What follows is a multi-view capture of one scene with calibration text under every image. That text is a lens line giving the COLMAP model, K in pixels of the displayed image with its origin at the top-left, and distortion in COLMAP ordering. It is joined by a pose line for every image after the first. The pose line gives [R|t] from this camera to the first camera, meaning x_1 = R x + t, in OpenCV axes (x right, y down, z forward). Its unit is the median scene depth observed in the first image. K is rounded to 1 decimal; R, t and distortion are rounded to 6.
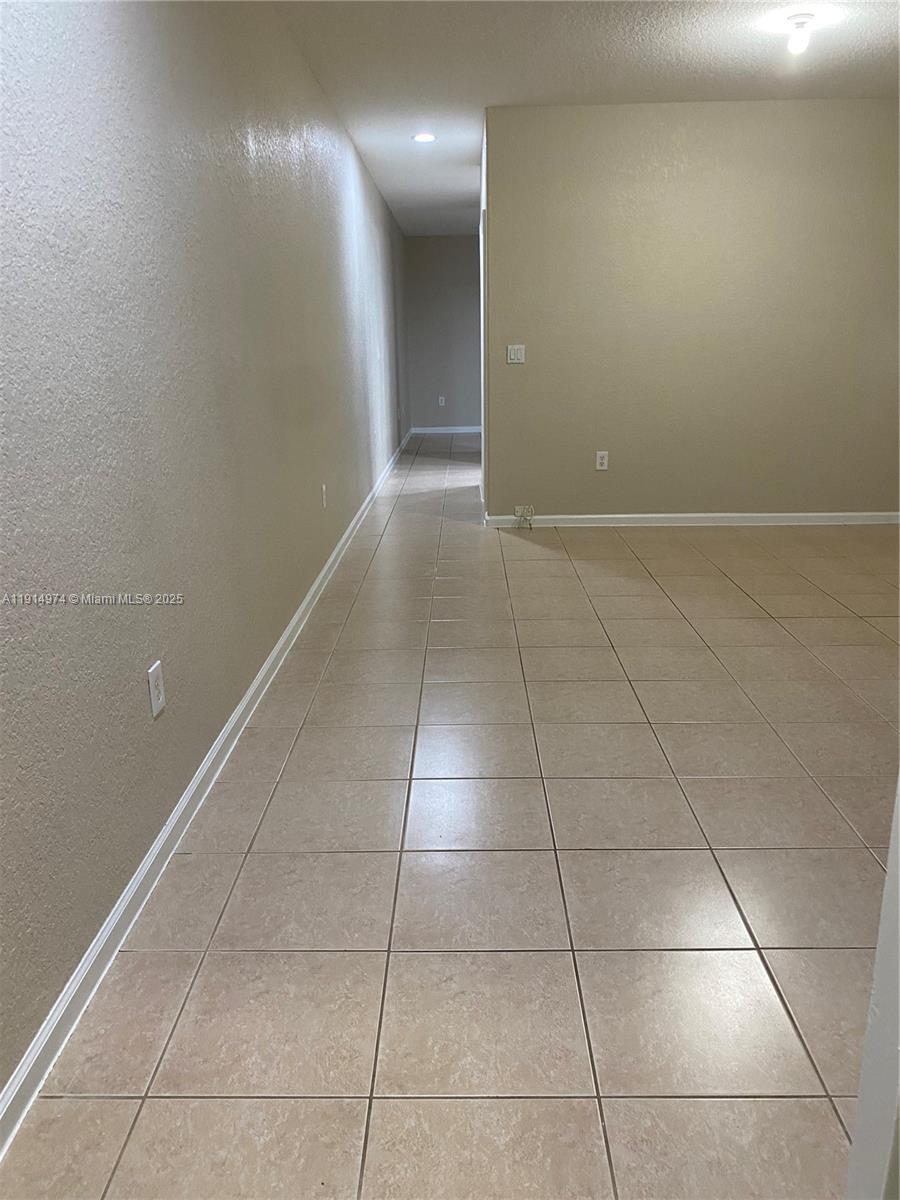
lens RADIAL K [[906.3, 0, 443.2], [0, 906.3, 601.2], [0, 0, 1]] dist [0.013176, -0.028214]
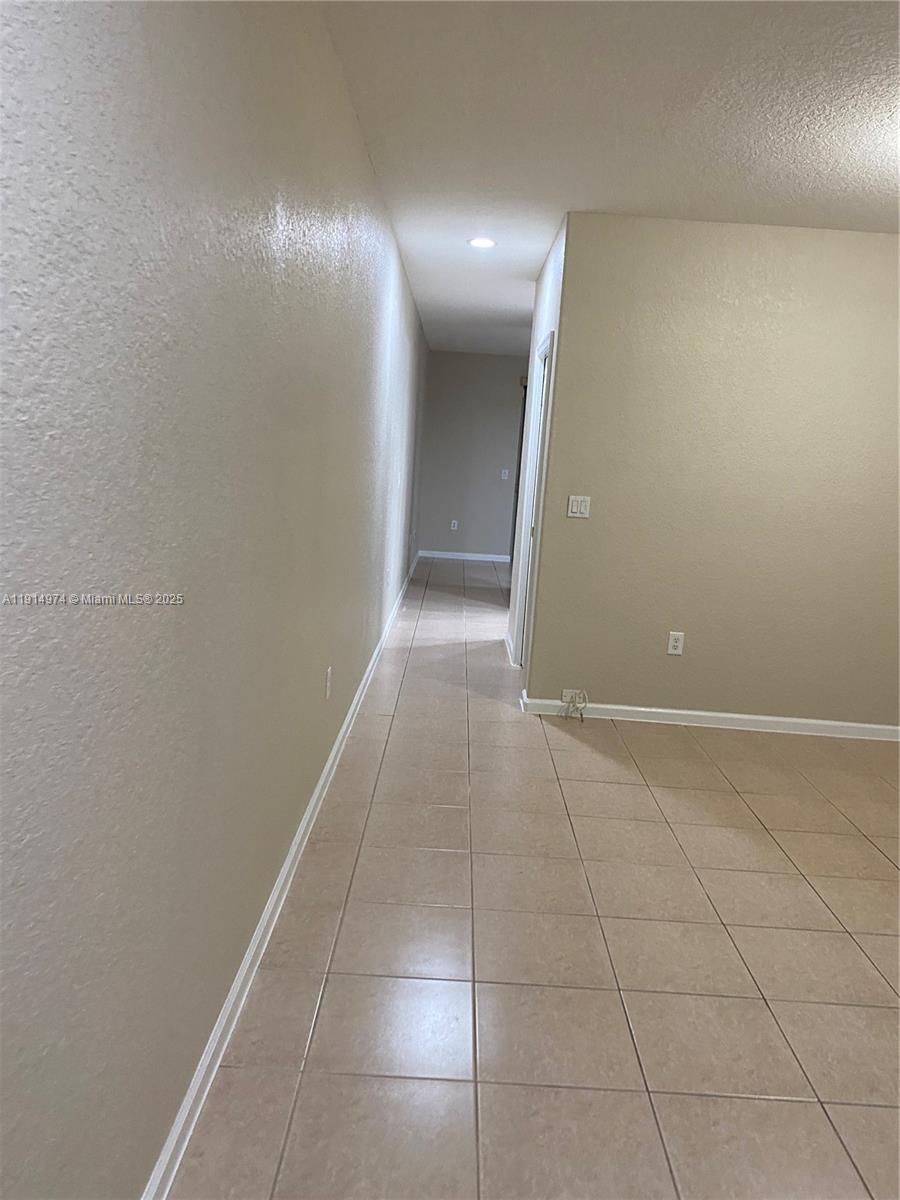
lens RADIAL K [[906.3, 0, 455.9], [0, 906.3, 602.6], [0, 0, 1]] dist [0.013176, -0.028214]
pose [[0.996511, 0.078053, 0.029573, -0.045103], [-0.074304, 0.990962, -0.111682, -0.086628], [-0.038023, 0.109095, 0.993304, 0.206584]]
